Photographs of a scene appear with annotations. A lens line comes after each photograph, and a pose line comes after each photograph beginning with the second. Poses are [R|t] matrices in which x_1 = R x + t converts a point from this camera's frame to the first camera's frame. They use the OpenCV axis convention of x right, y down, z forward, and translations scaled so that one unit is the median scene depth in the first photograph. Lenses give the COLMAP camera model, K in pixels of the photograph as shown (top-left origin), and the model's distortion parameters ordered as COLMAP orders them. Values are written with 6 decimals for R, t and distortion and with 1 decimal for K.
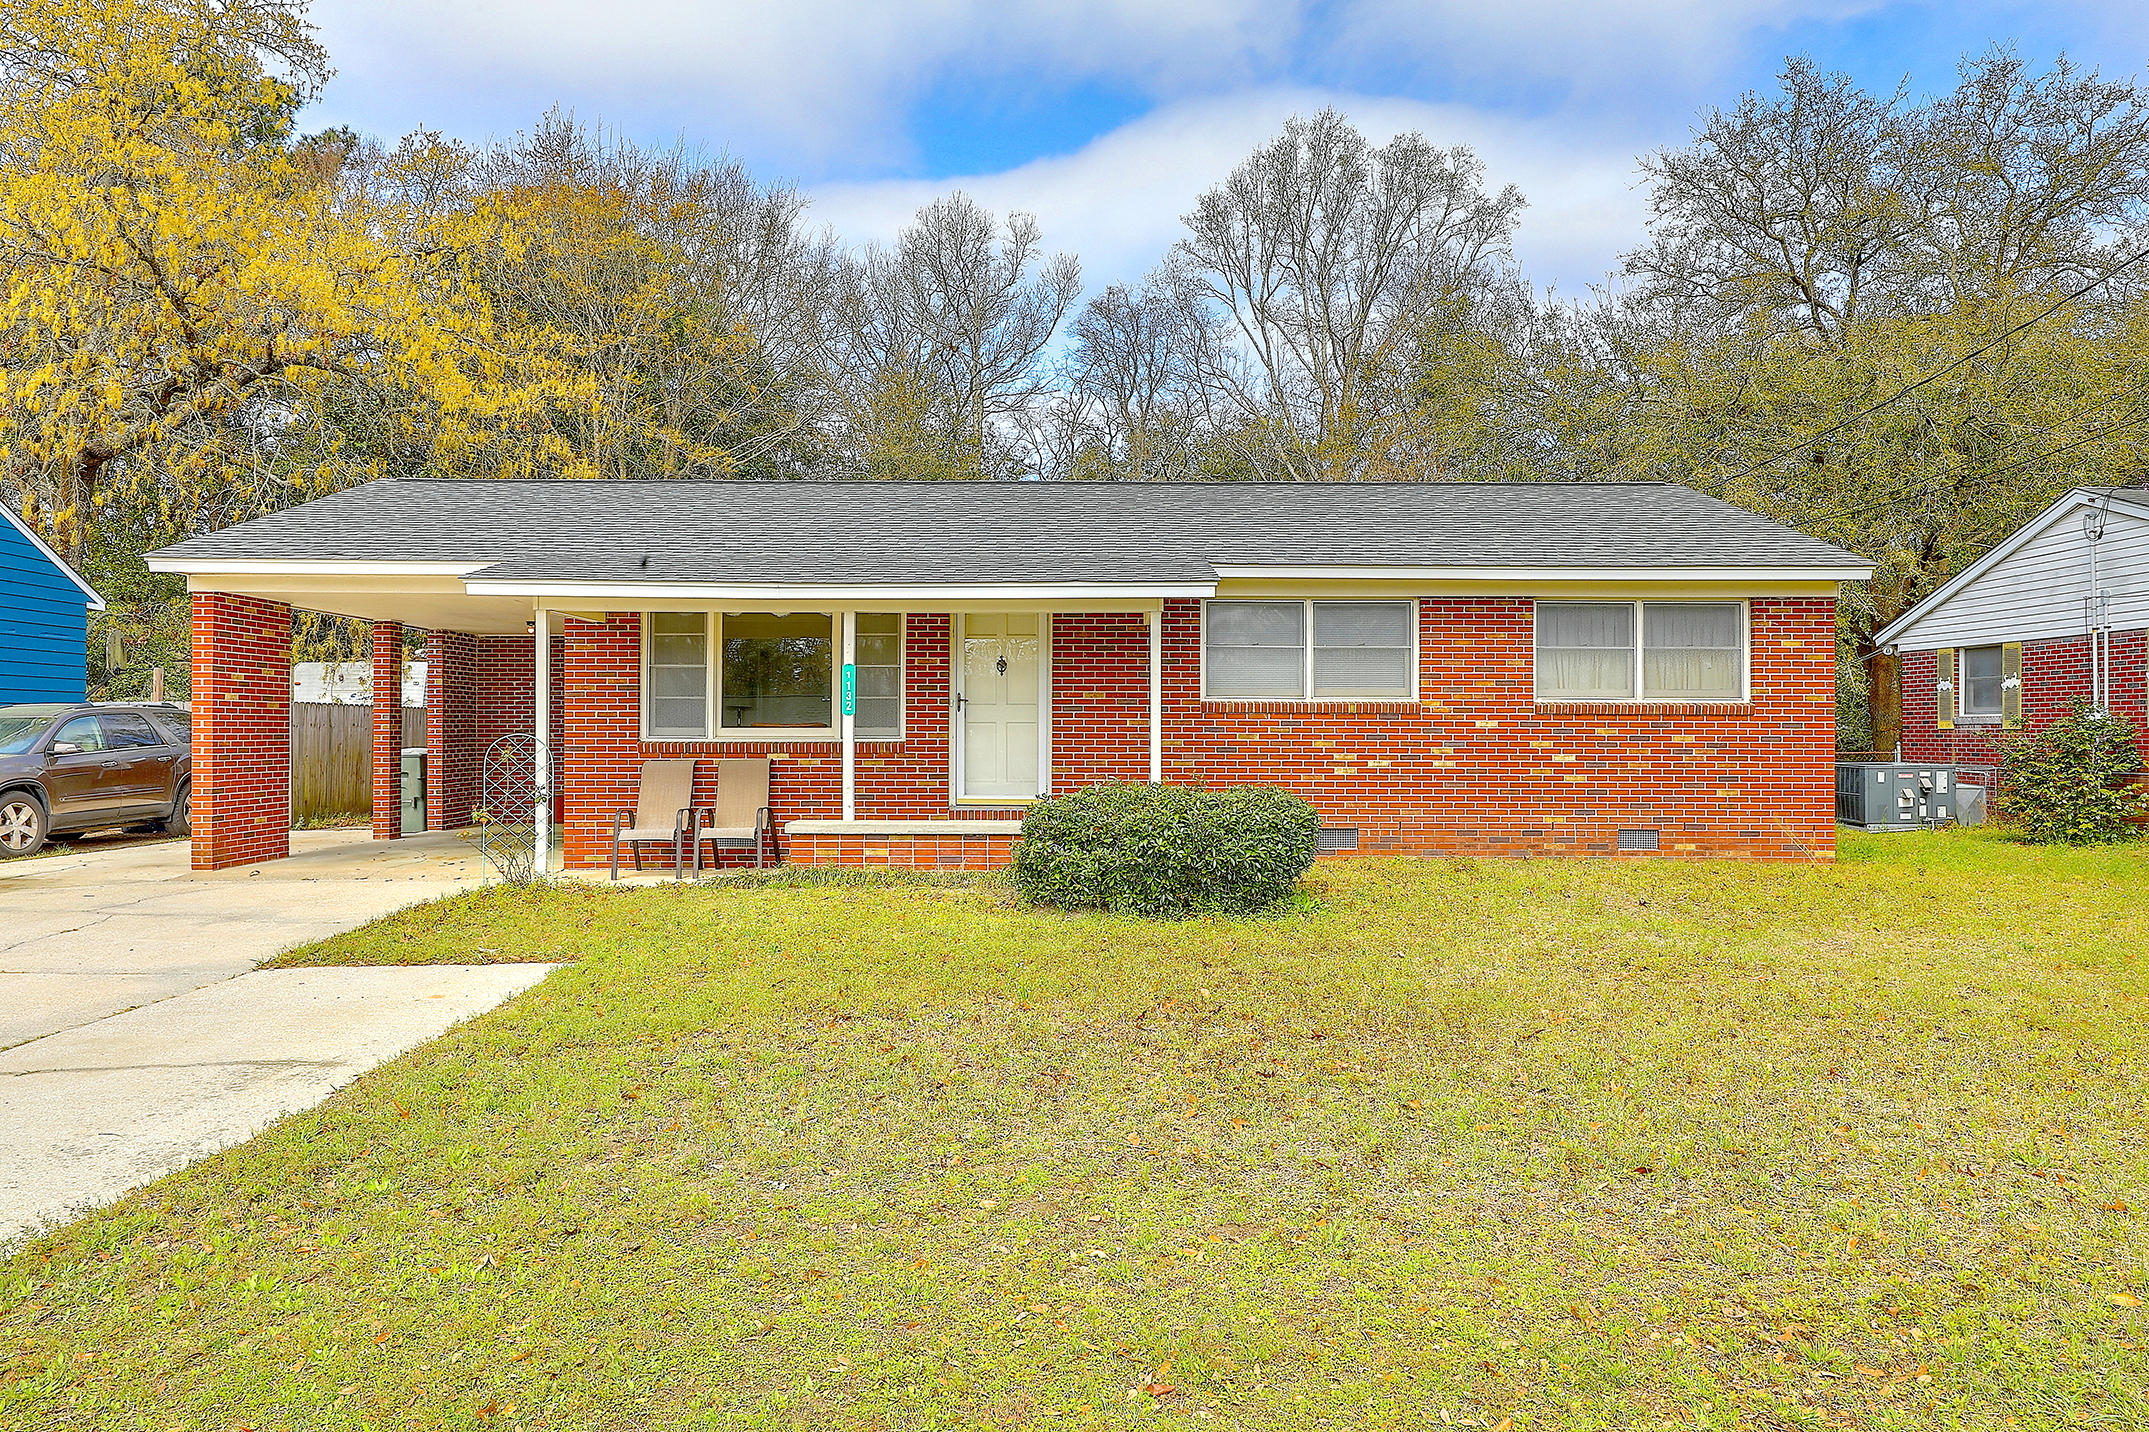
lens RADIAL K [[1427.2, 0, 1072.8], [0, 1427.2, 713.8], [0, 0, 1]] dist [-0.009127, 0.007828]
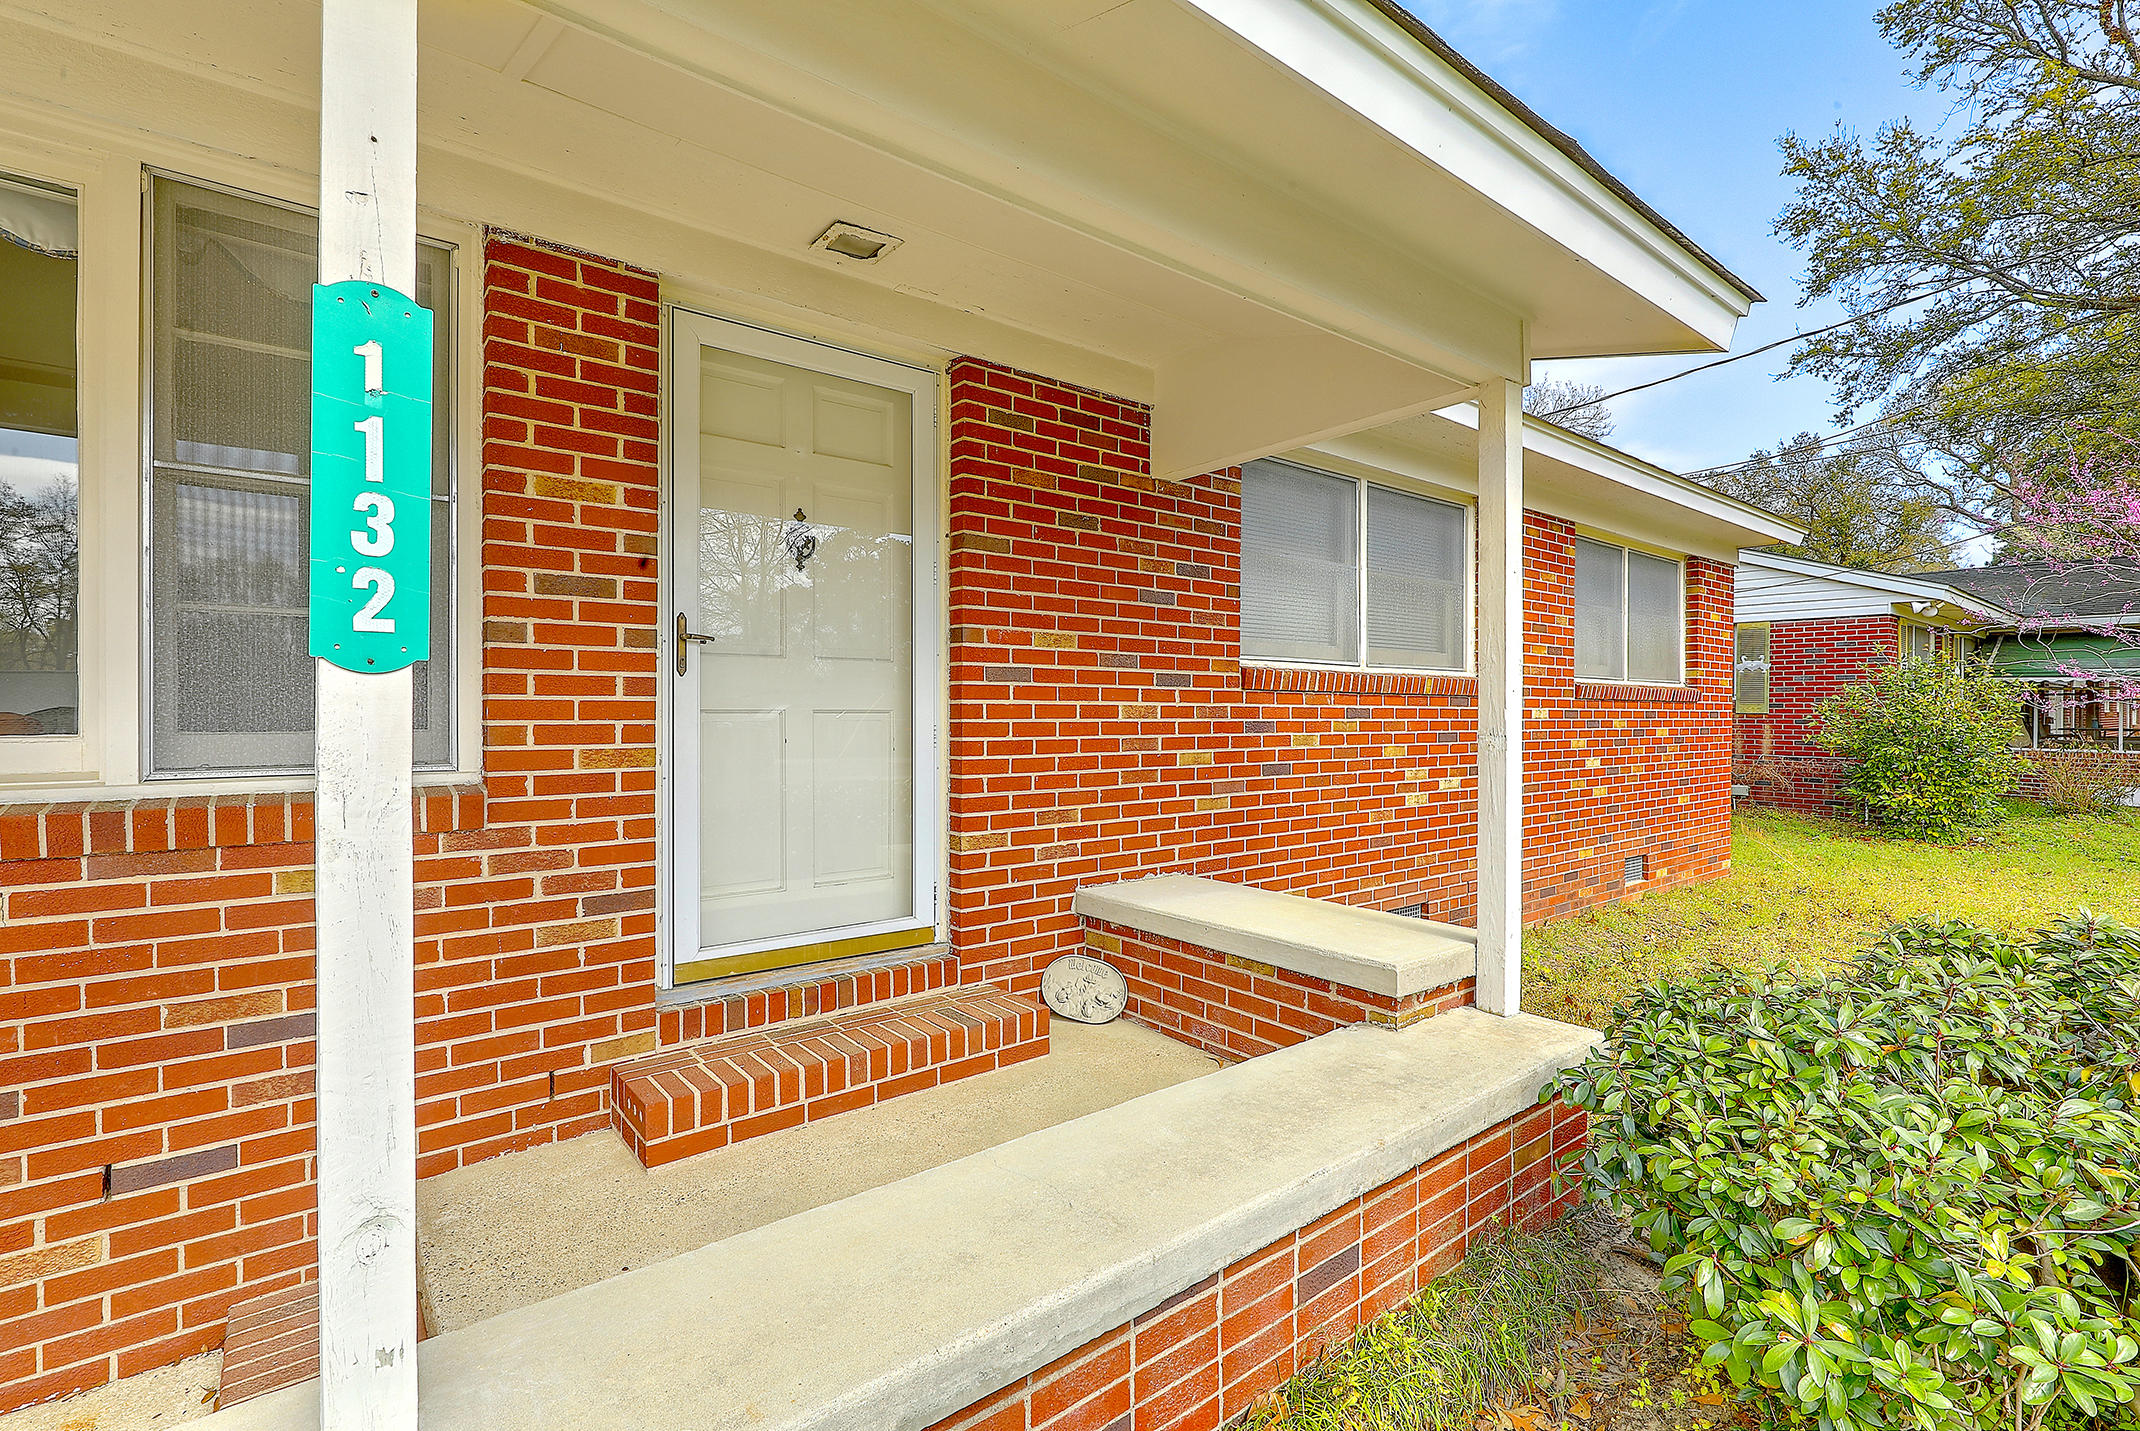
lens RADIAL K [[967.4, 0, 1070.5], [0, 967.4, 714.0], [0, 0, 1]] dist [0.002495, -0.001959]
pose [[0.776276, -0.002069, 0.630389, -0.145503], [-0.012493, 0.999748, 0.018664, 0.001865], [-0.630269, -0.022364, 0.776055, 0.793052]]
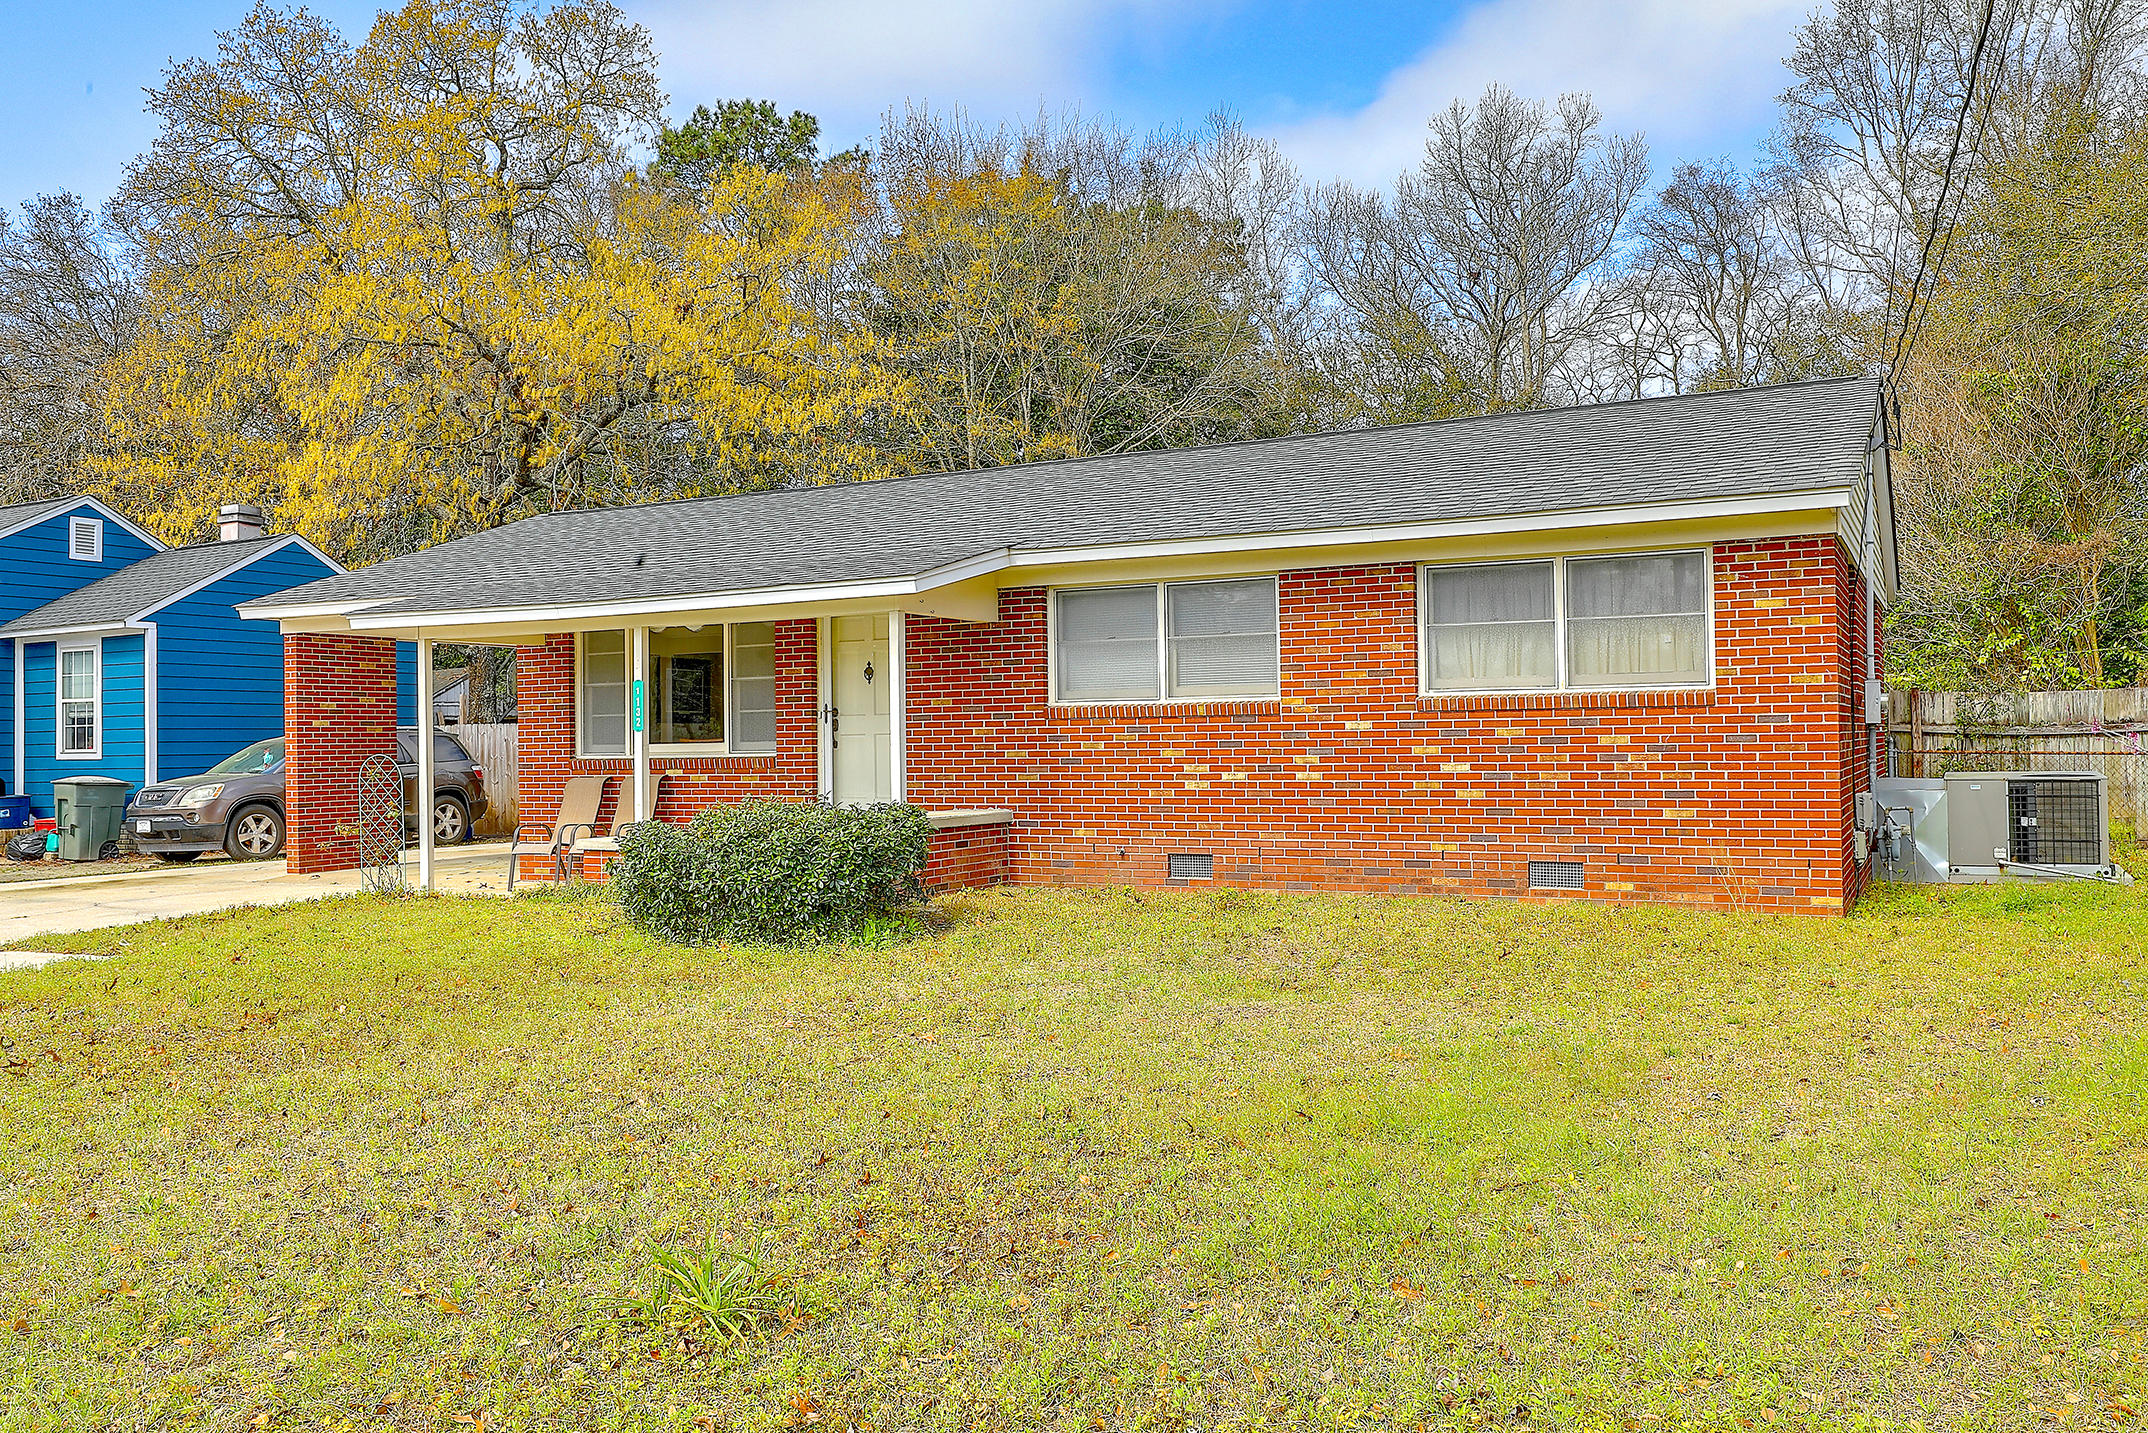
lens RADIAL K [[1651.6, 0, 1087.6], [0, 1651.6, 714.7], [0, 0, 1]] dist [-0.006775, -0.003341]
pose [[0.885446, -0.023166, -0.464164, 0.581136], [0.024899, 0.999687, -0.002395, -0.000378], [0.464074, -0.009436, 0.885746, 0.115129]]
